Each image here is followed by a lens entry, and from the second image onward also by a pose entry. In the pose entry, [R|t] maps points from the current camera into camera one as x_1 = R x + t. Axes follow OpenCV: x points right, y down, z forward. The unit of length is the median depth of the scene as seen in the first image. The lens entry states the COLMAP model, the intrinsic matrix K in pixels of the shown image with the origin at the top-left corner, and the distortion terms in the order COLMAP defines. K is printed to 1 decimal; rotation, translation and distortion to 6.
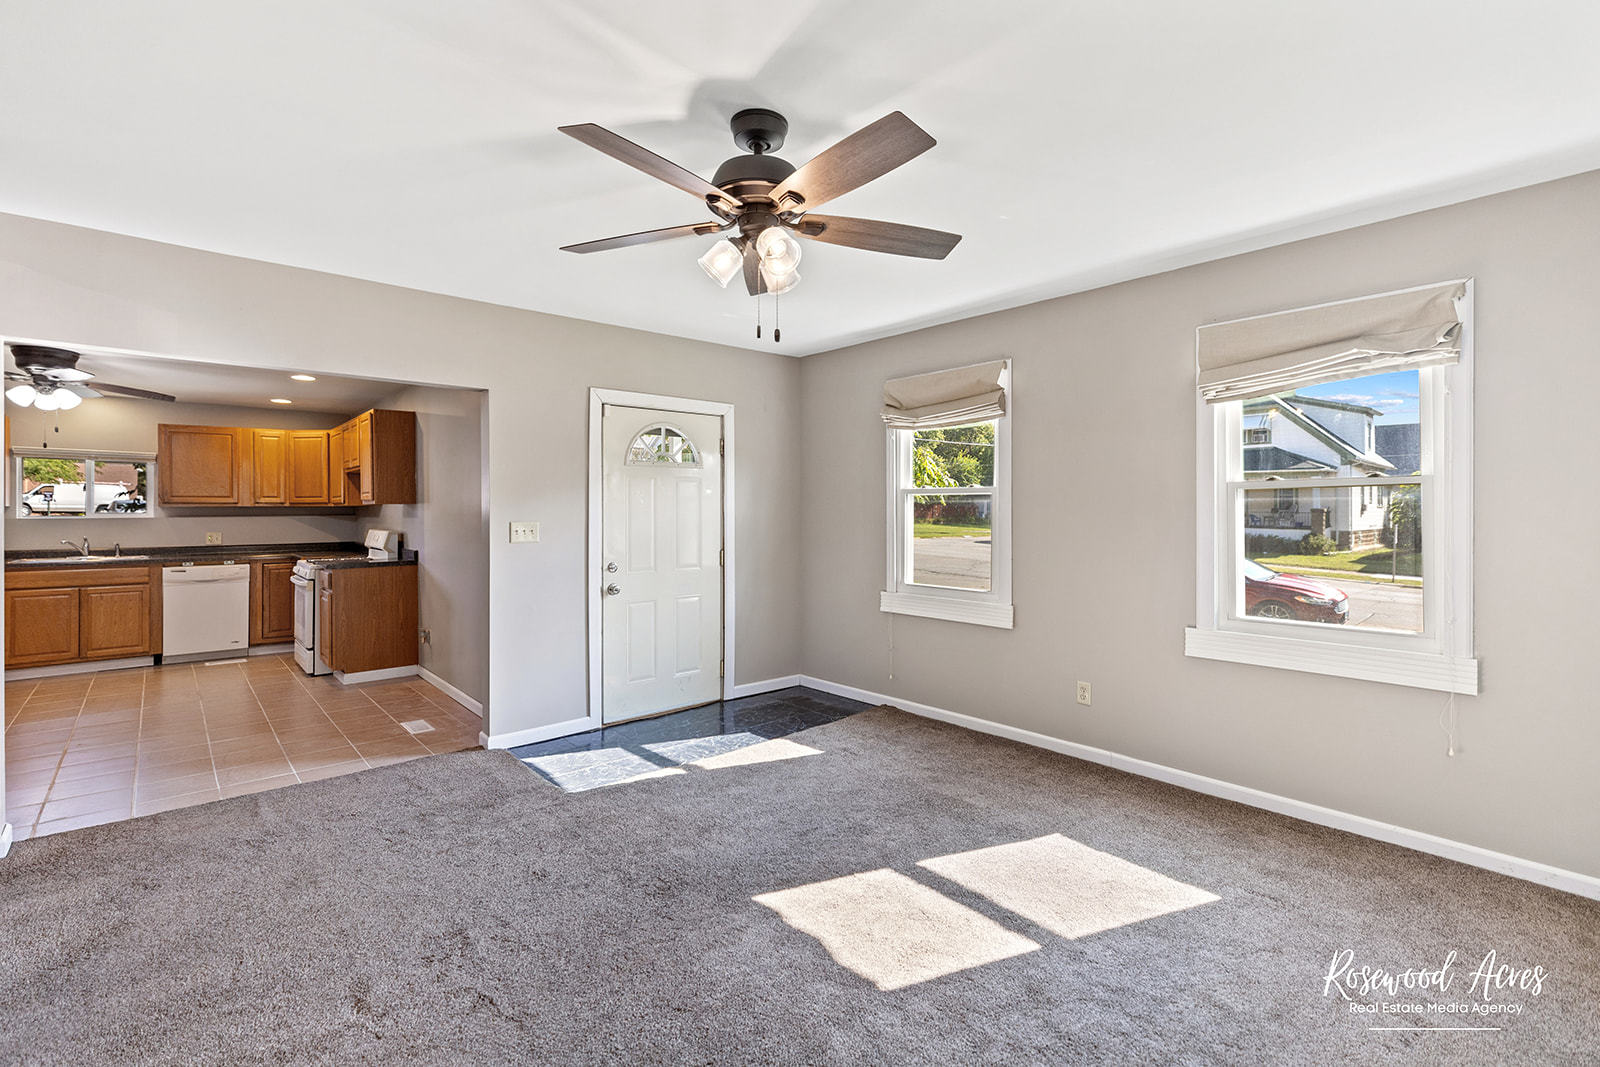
lens RADIAL K [[717.2, 0, 792.5], [0, 717.2, 517.1], [0, 0, 1]] dist [0.000516, 0.000070]
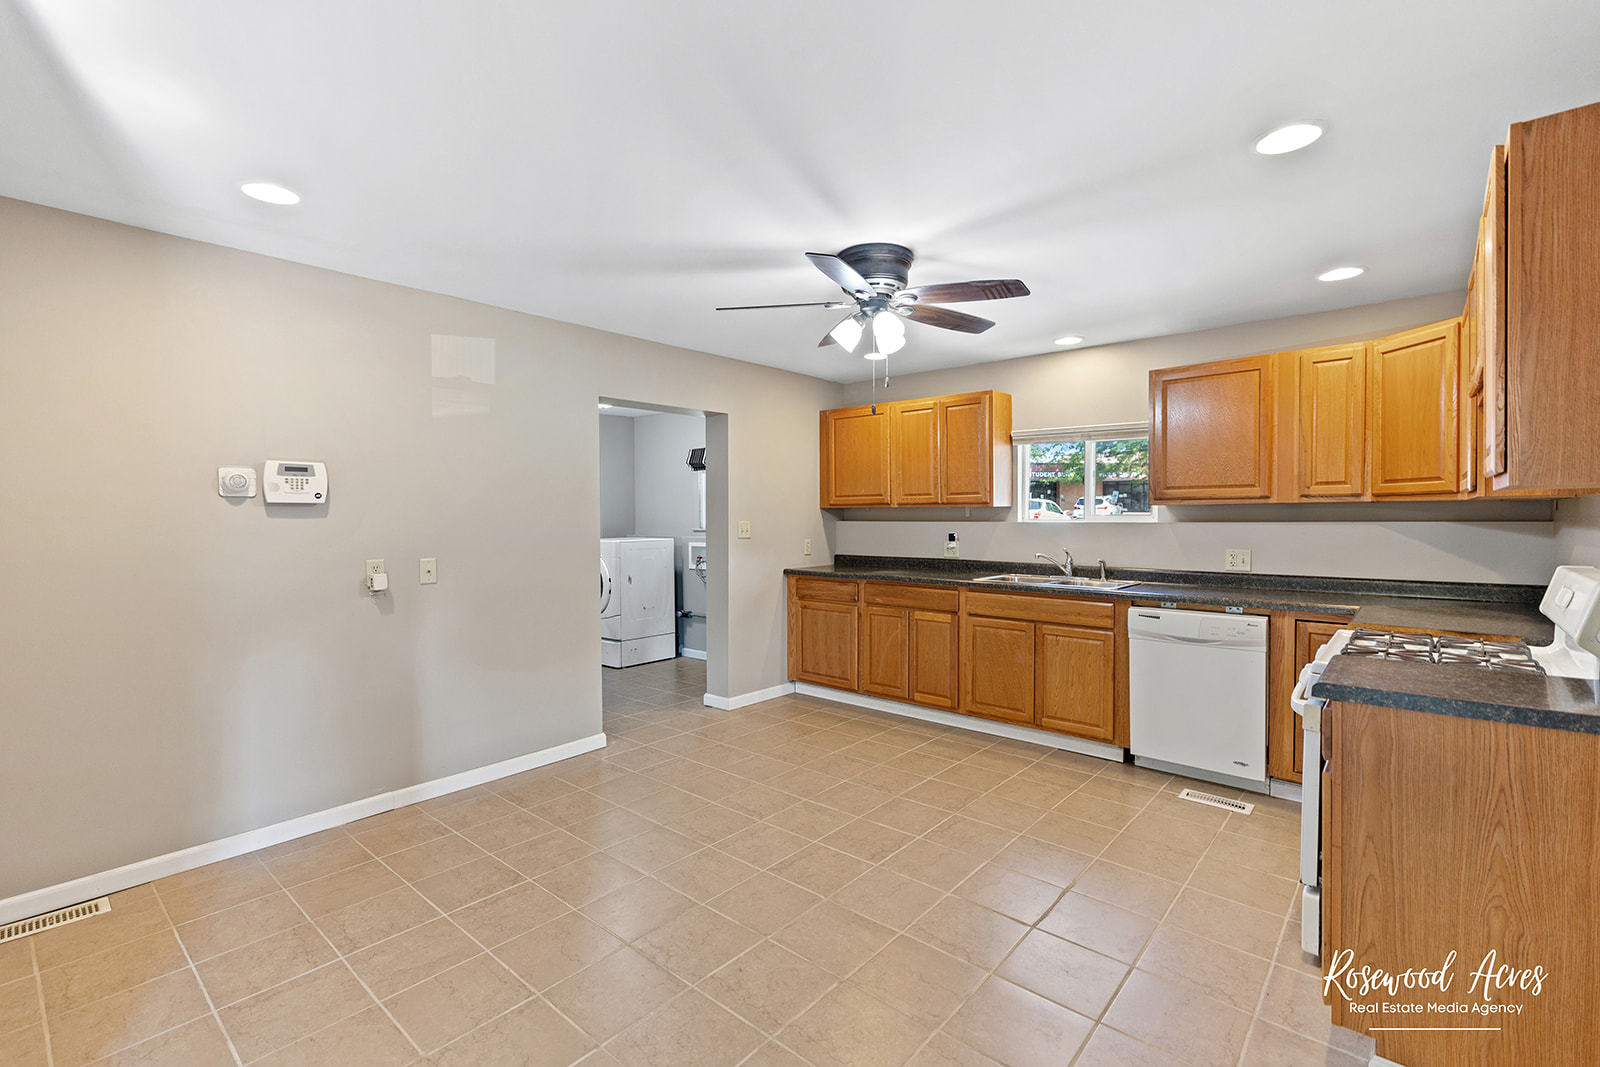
lens RADIAL K [[717.2, 0, 792.5], [0, 717.2, 517.1], [0, 0, 1]] dist [0.000516, 0.000070]
pose [[0.126883, 0.008283, -0.991883, -0.314554], [-0.004070, 0.999961, 0.007830, -0.007681], [0.991909, 0.003044, 0.126912, 0.630135]]
